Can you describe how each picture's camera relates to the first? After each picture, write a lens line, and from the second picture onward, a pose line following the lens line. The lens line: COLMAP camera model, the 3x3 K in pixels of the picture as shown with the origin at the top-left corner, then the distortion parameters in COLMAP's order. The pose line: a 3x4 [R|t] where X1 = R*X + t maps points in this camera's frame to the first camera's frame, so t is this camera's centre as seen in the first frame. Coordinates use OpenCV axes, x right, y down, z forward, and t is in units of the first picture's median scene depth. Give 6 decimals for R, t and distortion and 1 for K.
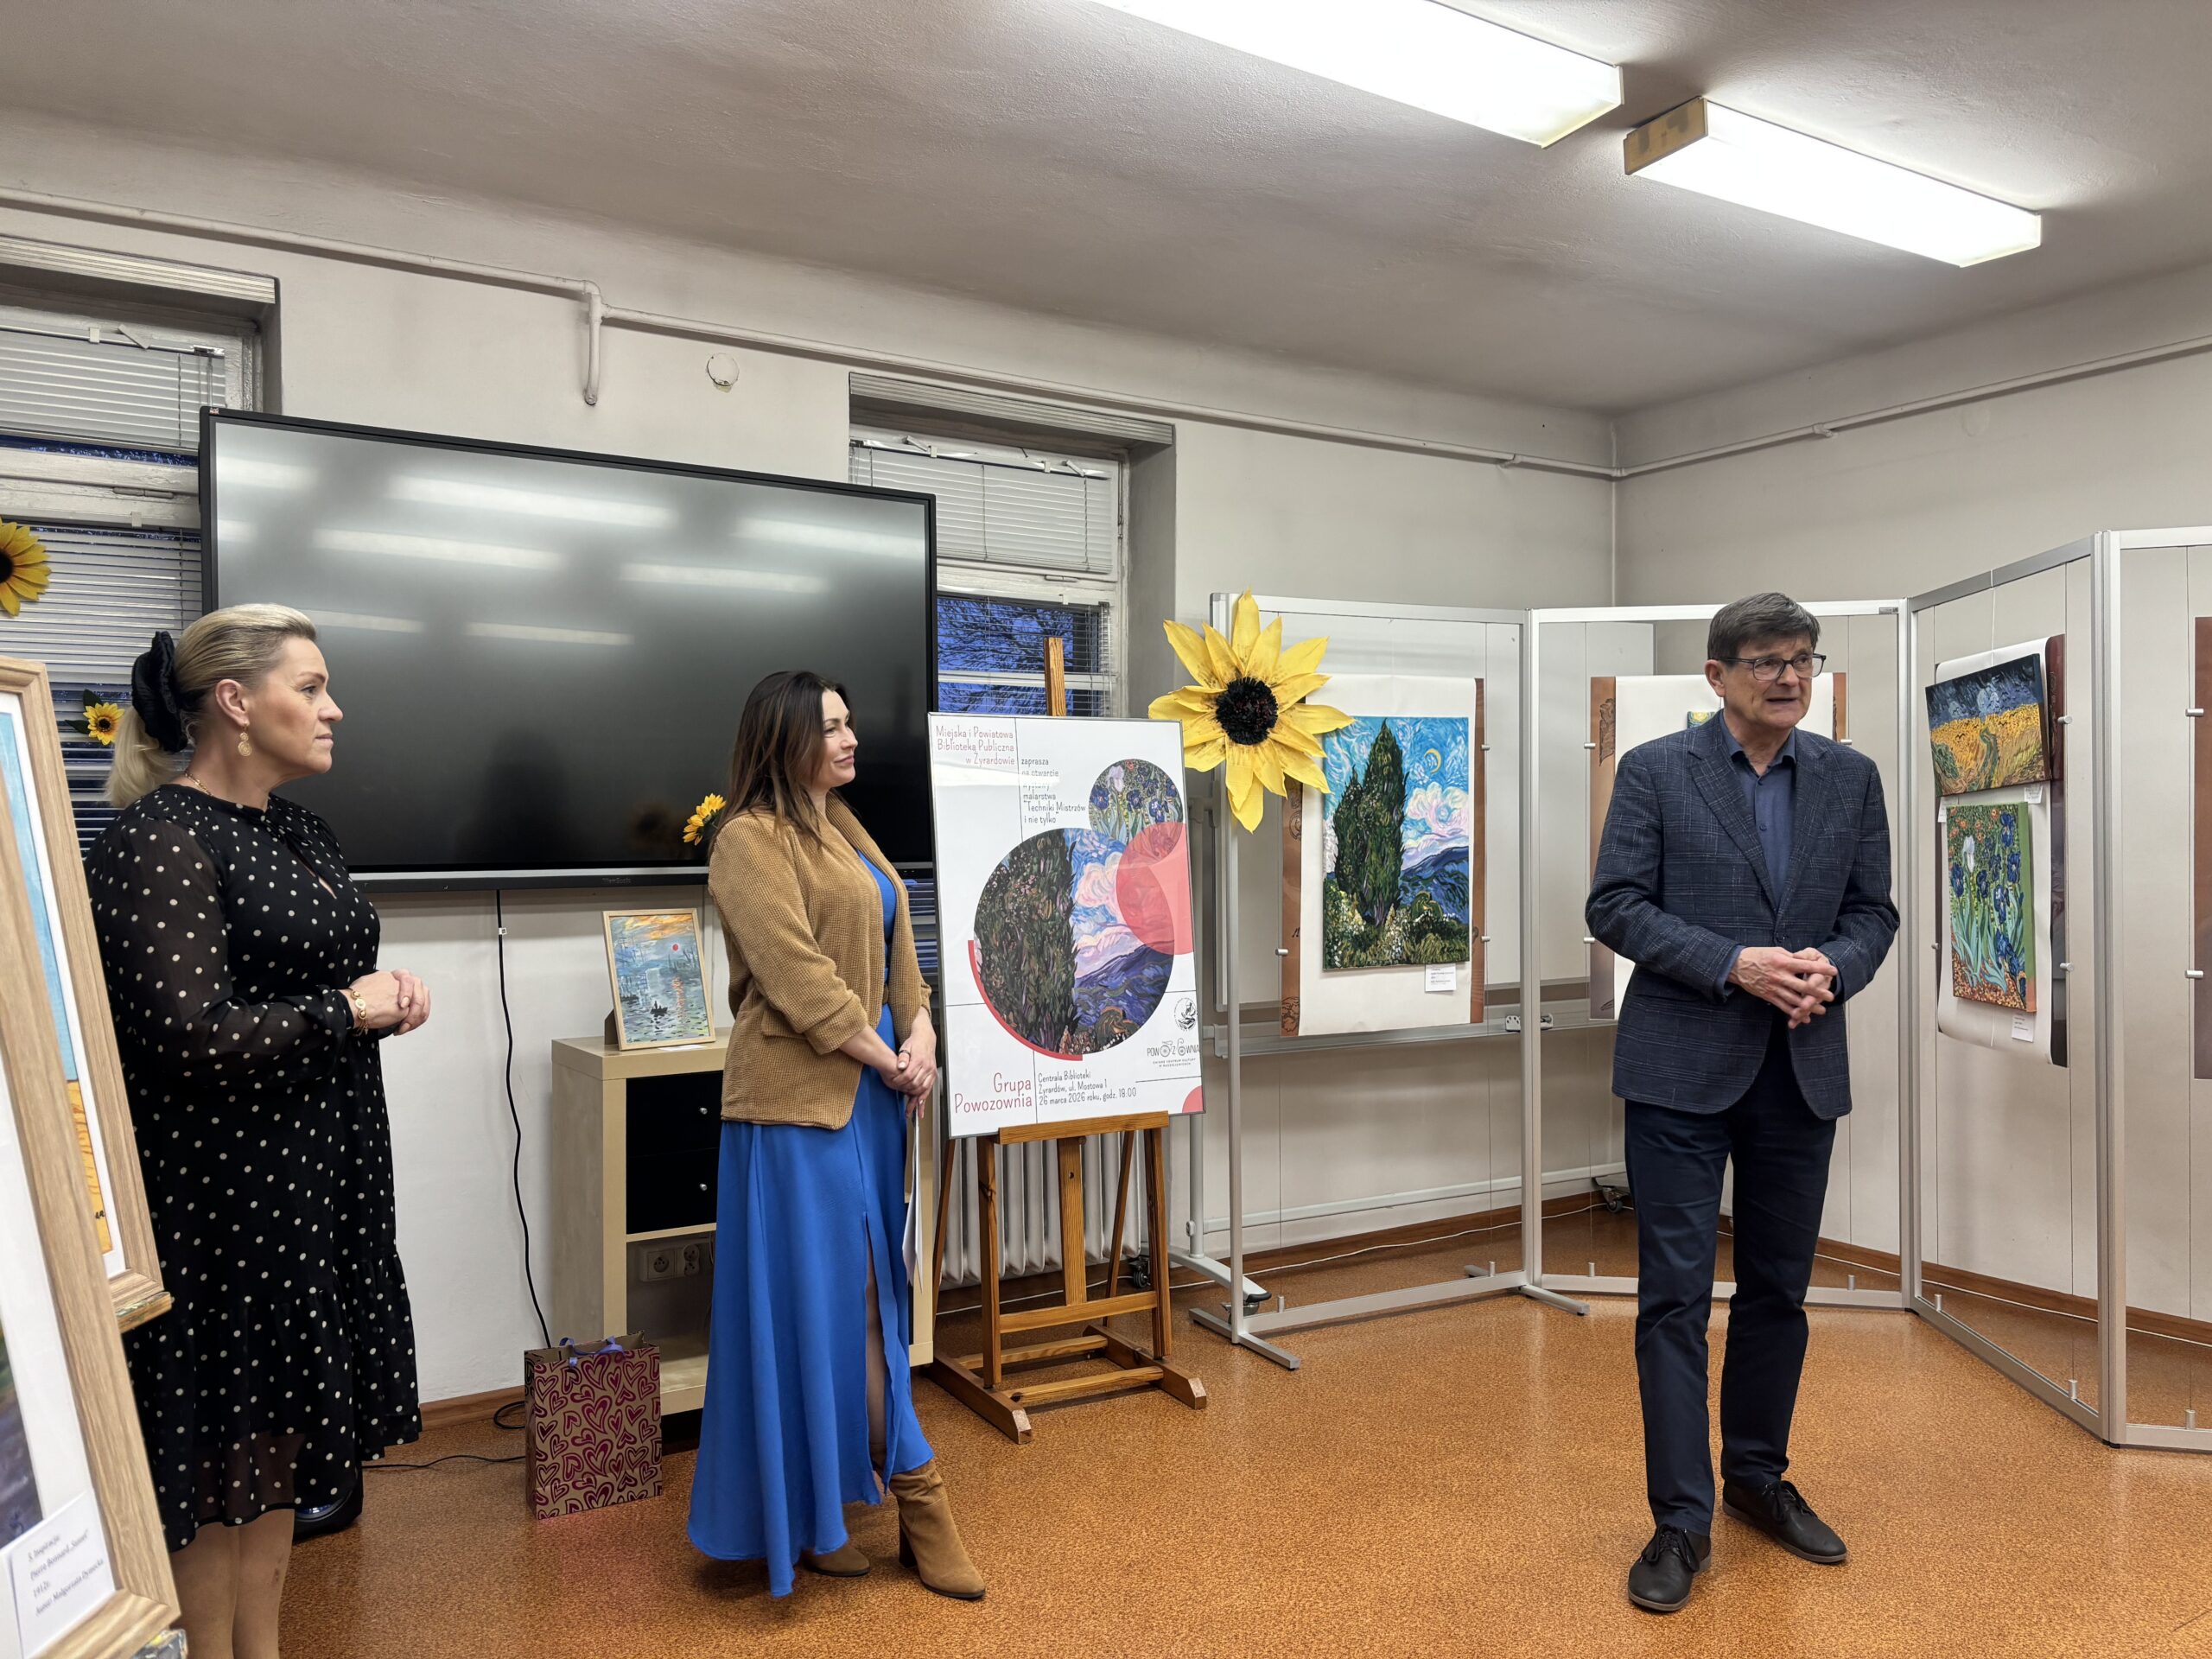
lens RADIAL K [[1699.7, 0, 1098.4], [0, 1699.7, 840.0], [0, 0, 1]] dist [0.055840, -0.059588]
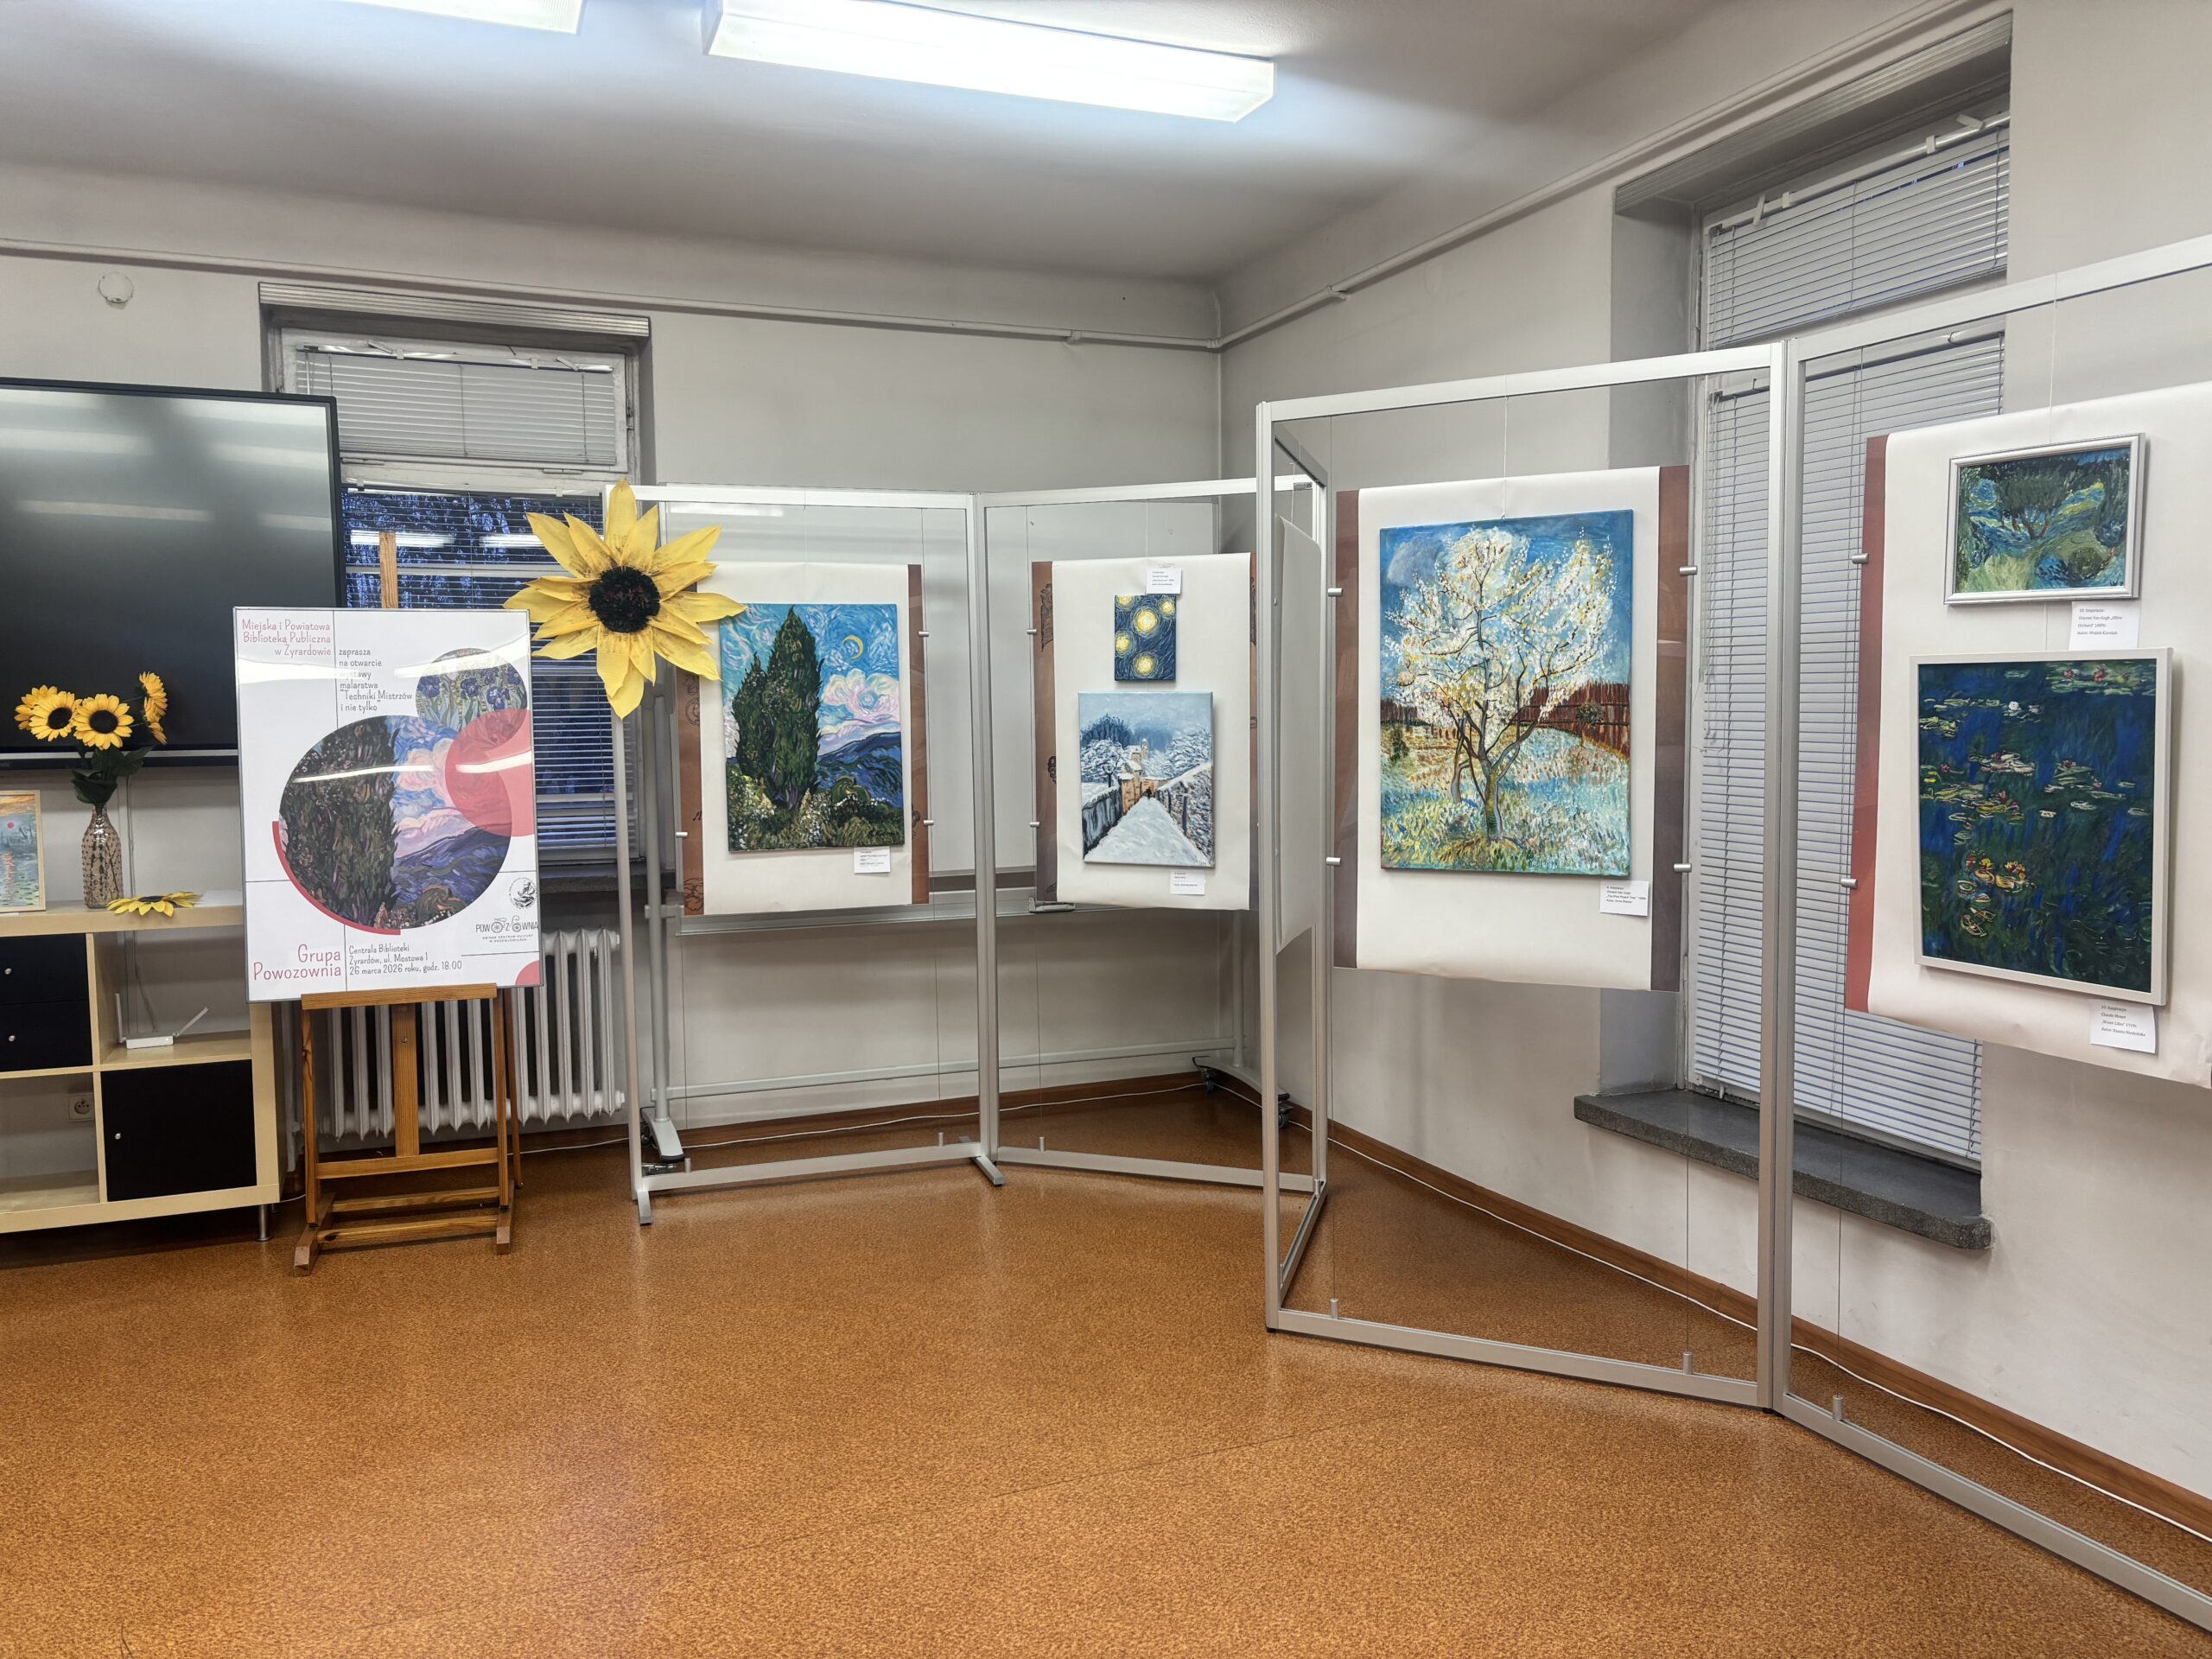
lens RADIAL K [[1699.7, 0, 1119.8], [0, 1699.7, 850.2], [0, 0, 1]] dist [0.055840, -0.059588]
pose [[0.984443, 0.008849, -0.175479, 0.607832], [0.004506, 0.997131, 0.075558, -0.002244], [0.175644, -0.075174, 0.981579, 0.025685]]
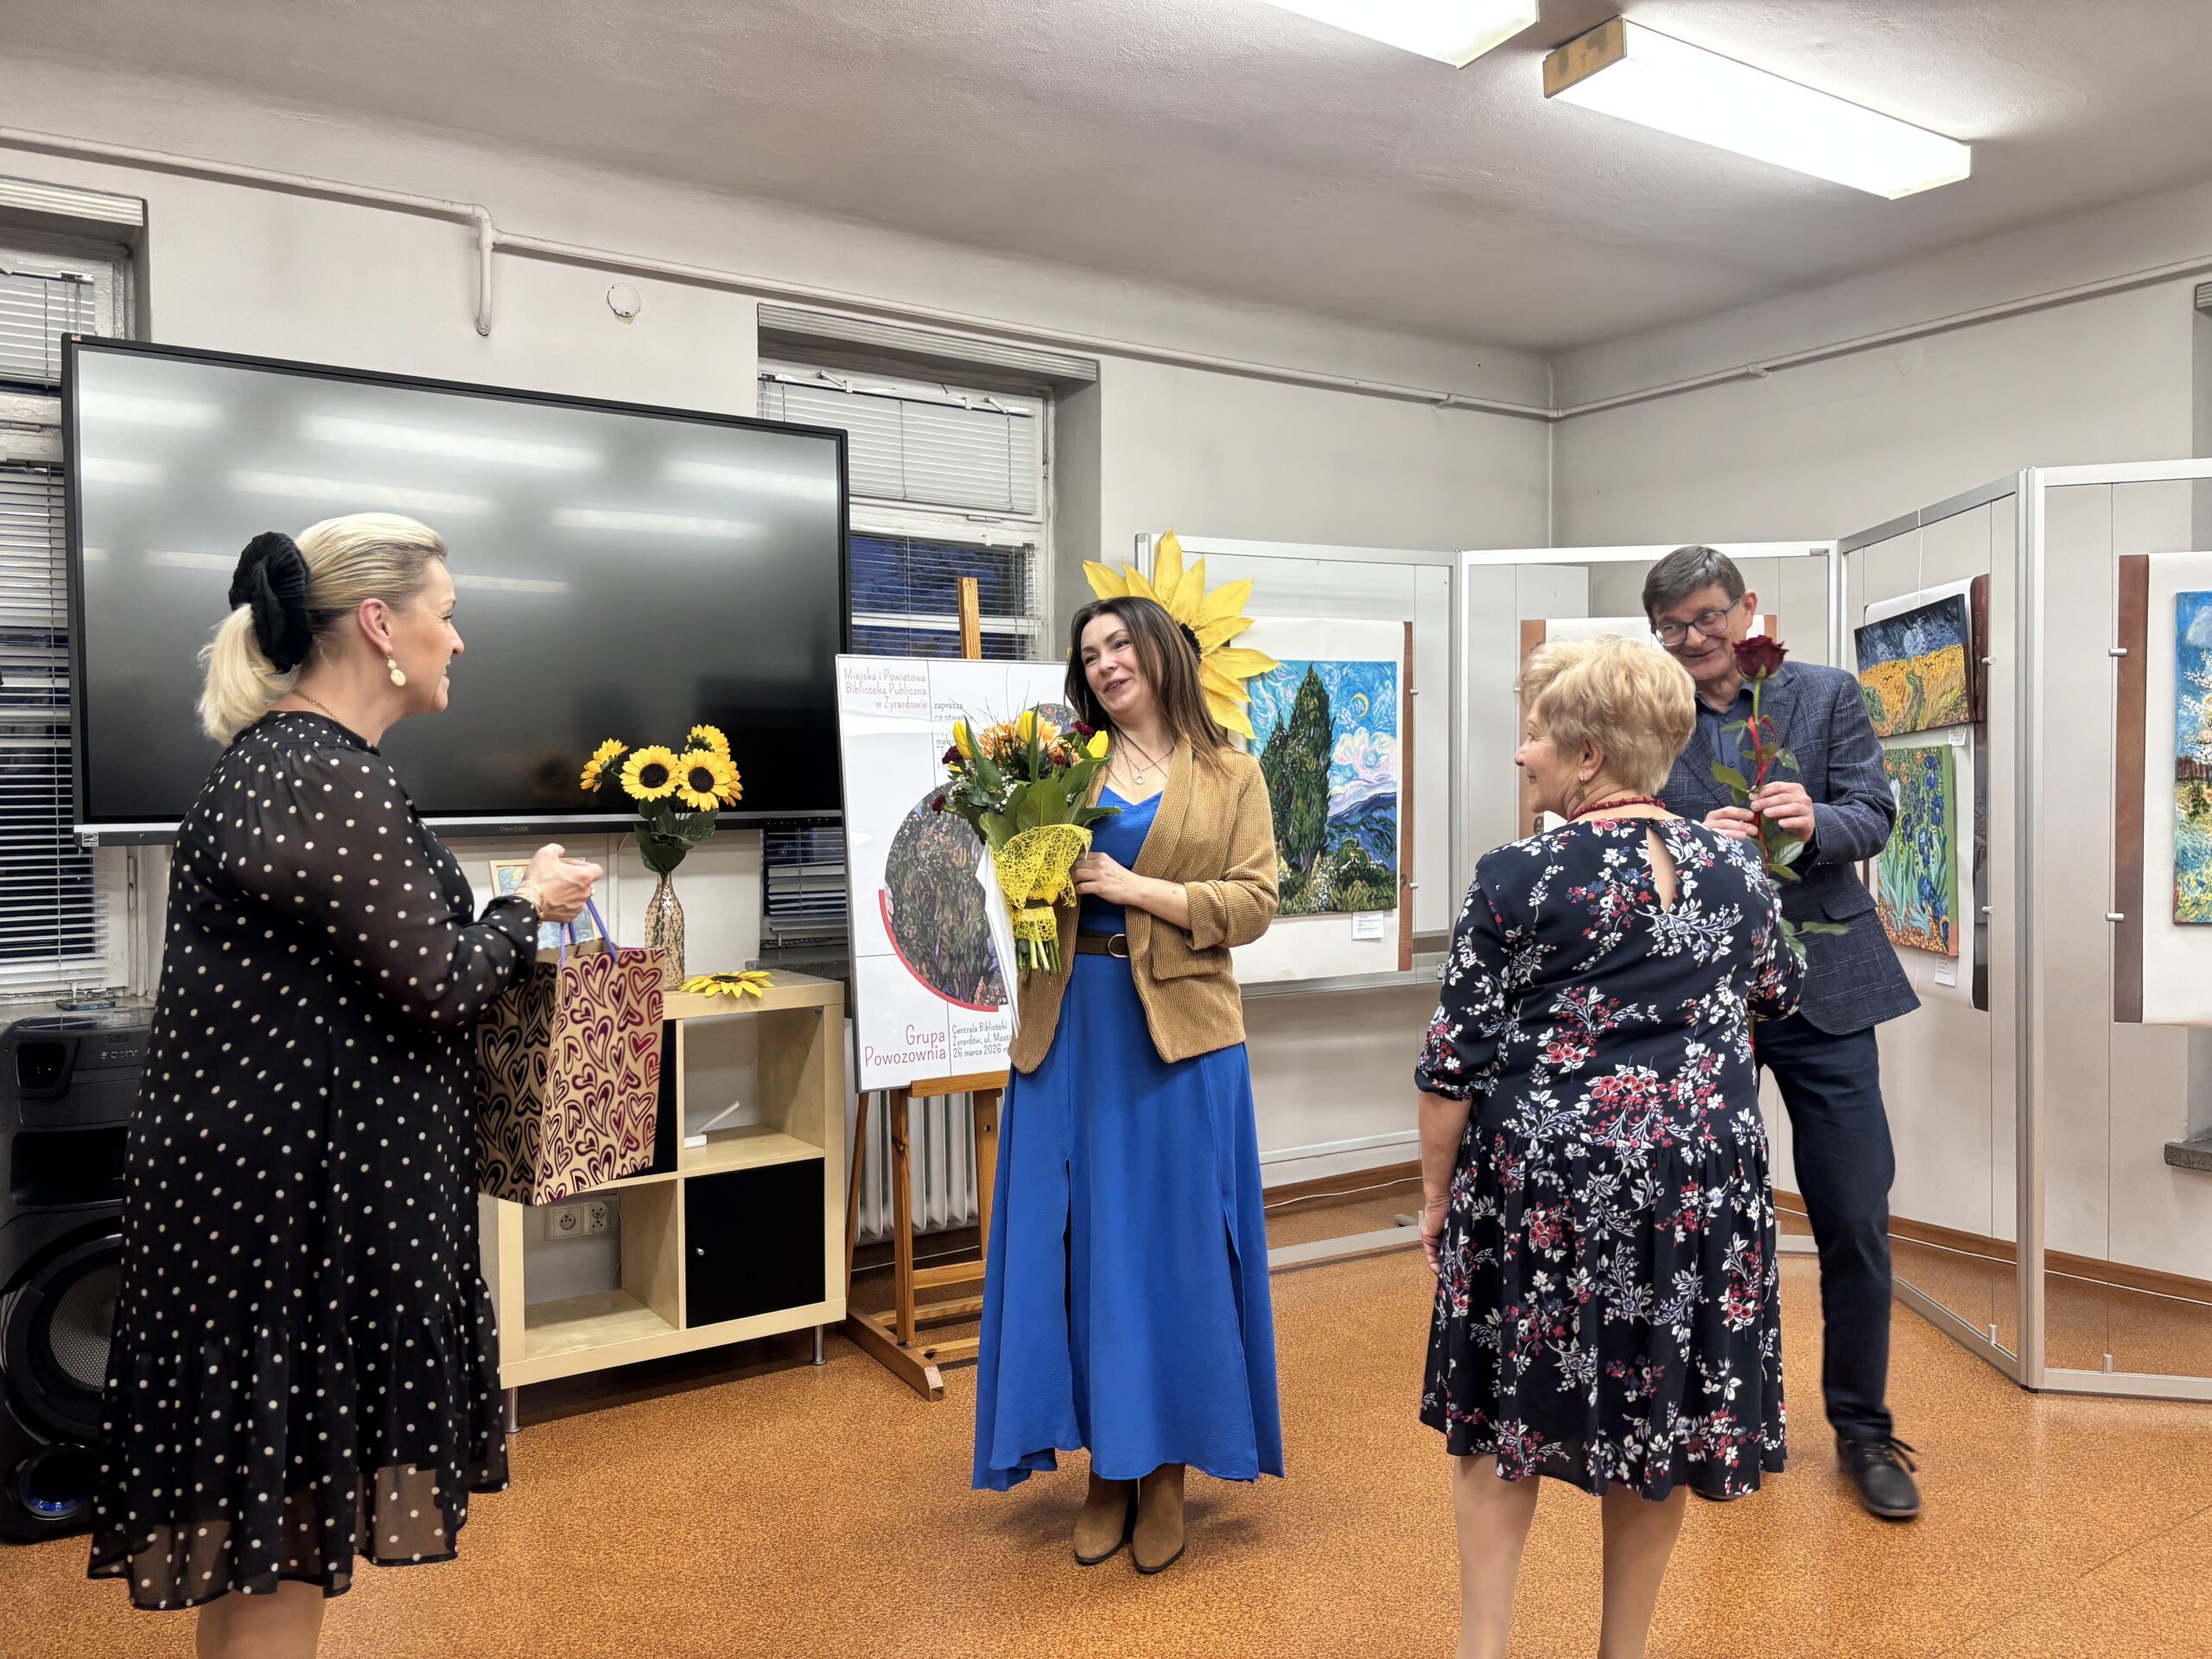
lens RADIAL K [[1699.7, 0, 1101.3], [0, 1699.7, 829.4], [0, 0, 1]] dist [0.055840, -0.059588]
pose [[0.999721, -0.003489, 0.023346, 0.026868], [0.002956, 0.999735, 0.022811, 0.002576], [-0.023420, -0.022736, 0.999467, 0.021618]]
